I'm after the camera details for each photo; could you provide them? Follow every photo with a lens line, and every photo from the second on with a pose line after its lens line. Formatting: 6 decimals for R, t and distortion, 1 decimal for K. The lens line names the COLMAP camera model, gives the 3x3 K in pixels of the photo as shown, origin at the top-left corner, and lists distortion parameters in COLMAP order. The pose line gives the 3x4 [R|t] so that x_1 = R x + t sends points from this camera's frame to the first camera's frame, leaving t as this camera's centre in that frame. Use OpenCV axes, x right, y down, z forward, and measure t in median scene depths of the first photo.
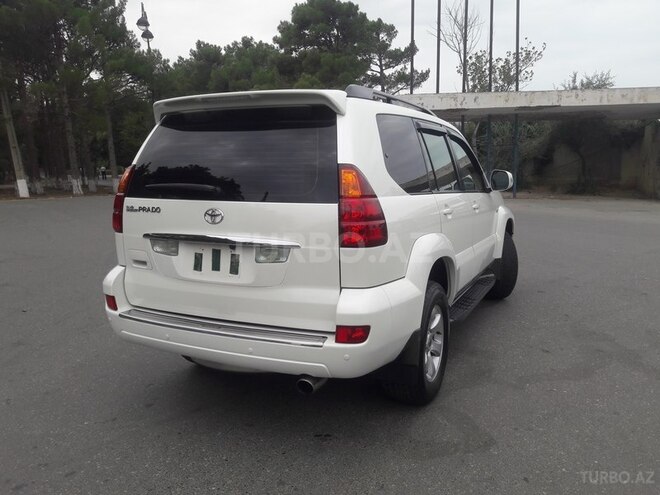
lens RADIAL K [[563.9, 0, 330.0], [0, 563.9, 247.5], [0, 0, 1]] dist [0.099913, -0.100628]
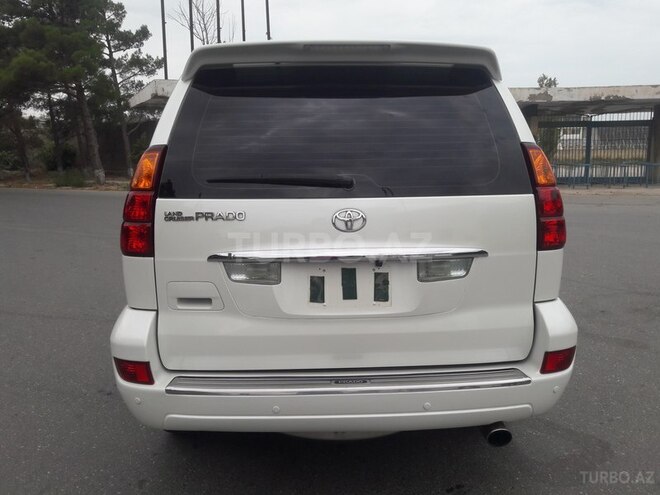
lens RADIAL K [[561.8, 0, 330.0], [0, 561.8, 247.5], [0, 0, 1]] dist [0.067623, -0.112170]
pose [[0.870772, -0.079624, 0.485197, -0.506037], [0.074423, 0.996775, 0.030014, -0.040497], [-0.486022, 0.009975, 0.873890, 0.385774]]
